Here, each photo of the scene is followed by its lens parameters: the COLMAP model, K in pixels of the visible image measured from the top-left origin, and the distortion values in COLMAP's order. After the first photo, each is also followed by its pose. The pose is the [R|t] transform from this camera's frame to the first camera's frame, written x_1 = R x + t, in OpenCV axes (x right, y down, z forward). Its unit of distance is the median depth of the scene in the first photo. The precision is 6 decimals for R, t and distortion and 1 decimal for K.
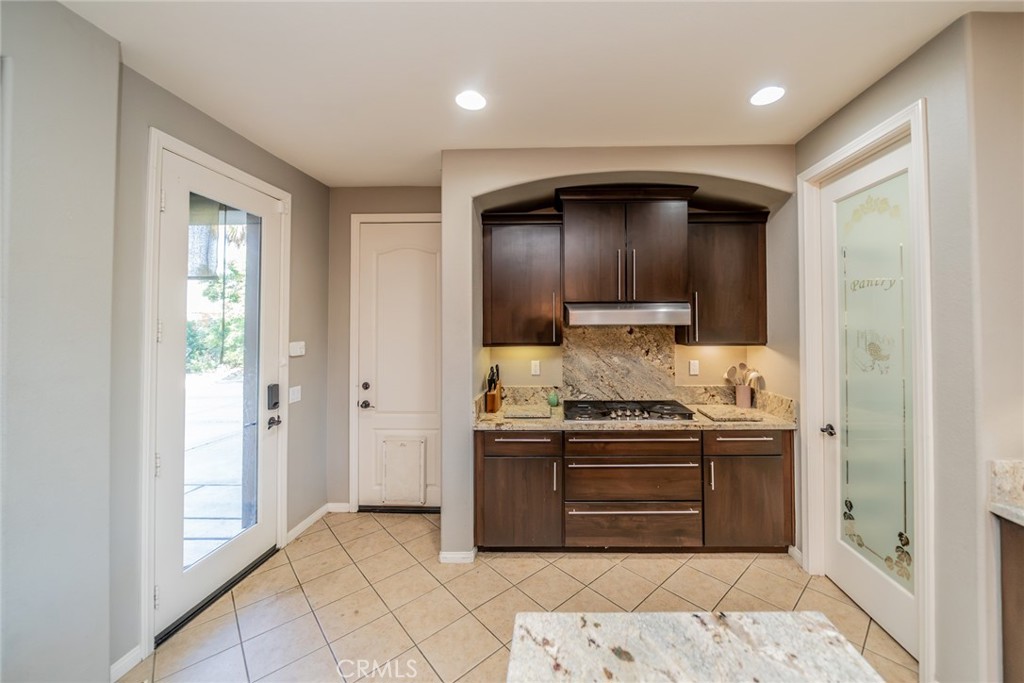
lens RADIAL K [[377.4, 0, 545.5], [0, 377.4, 318.2], [0, 0, 1]] dist [-0.001859, 0.000082]
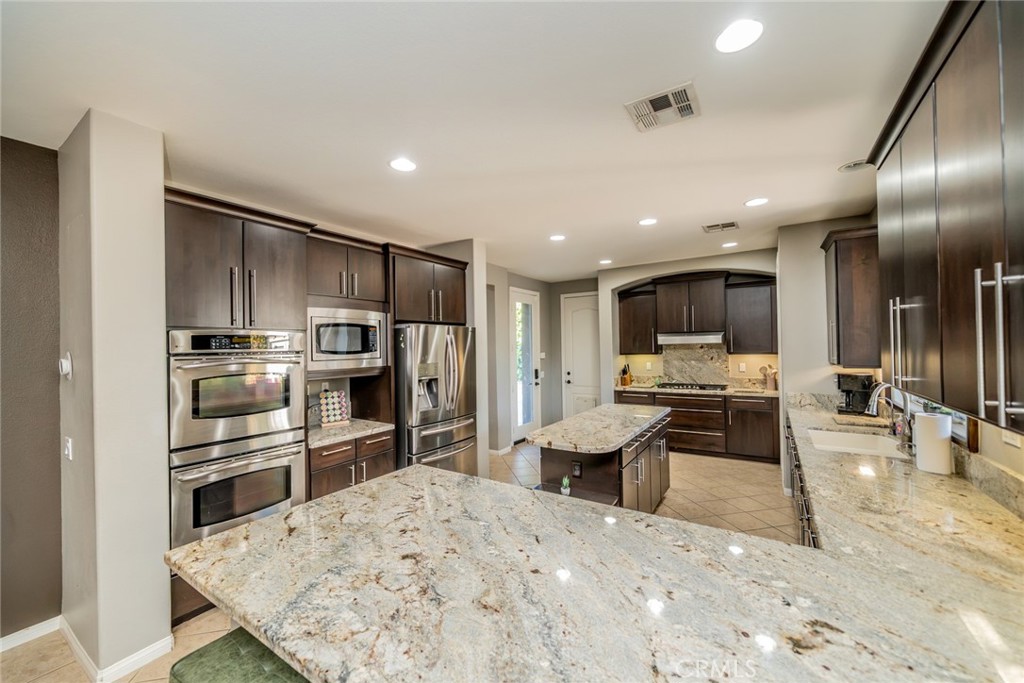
lens RADIAL K [[407.5, 0, 509.1], [0, 407.5, 340.9], [0, 0, 1]] dist [-0.017757, 0.000145]
pose [[0.852931, -0.017317, -0.521737, 0.519462], [0.024422, 0.999679, 0.006746, -0.035812], [0.521452, -0.018496, 0.853080, -1.336221]]
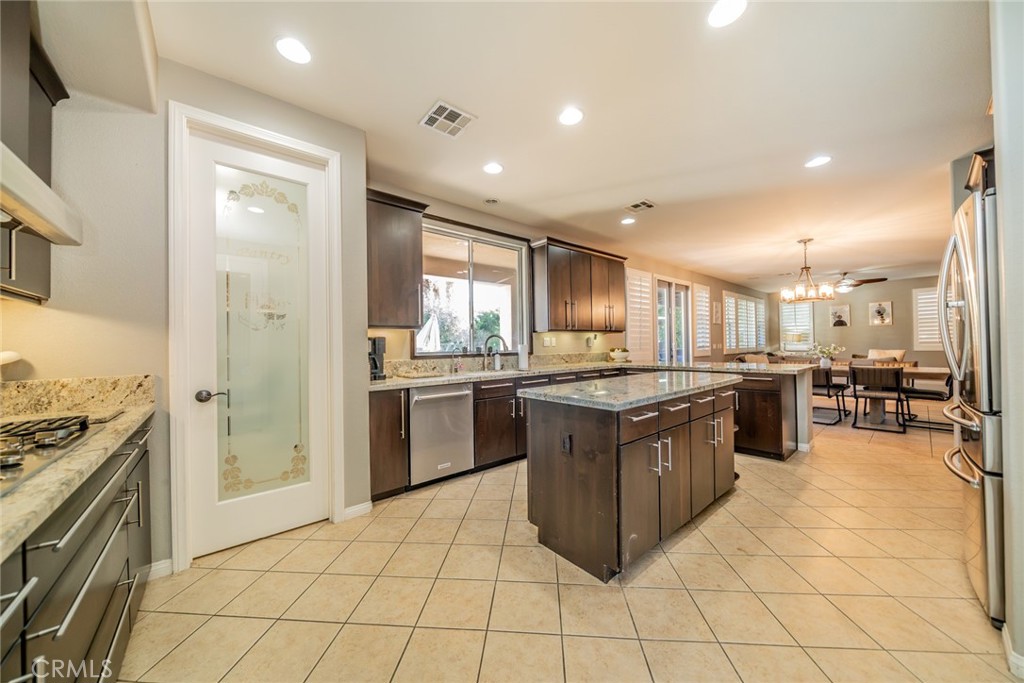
lens RADIAL K [[352.6, 0, 510.8], [0, 352.6, 342.3], [0, 0, 1]] dist [-0.008623, -0.000069]
pose [[-0.664179, 0.028270, 0.747039, -0.338220], [0.010392, 0.999537, -0.028586, 0.158372], [-0.747502, -0.011223, -0.664165, 0.821113]]
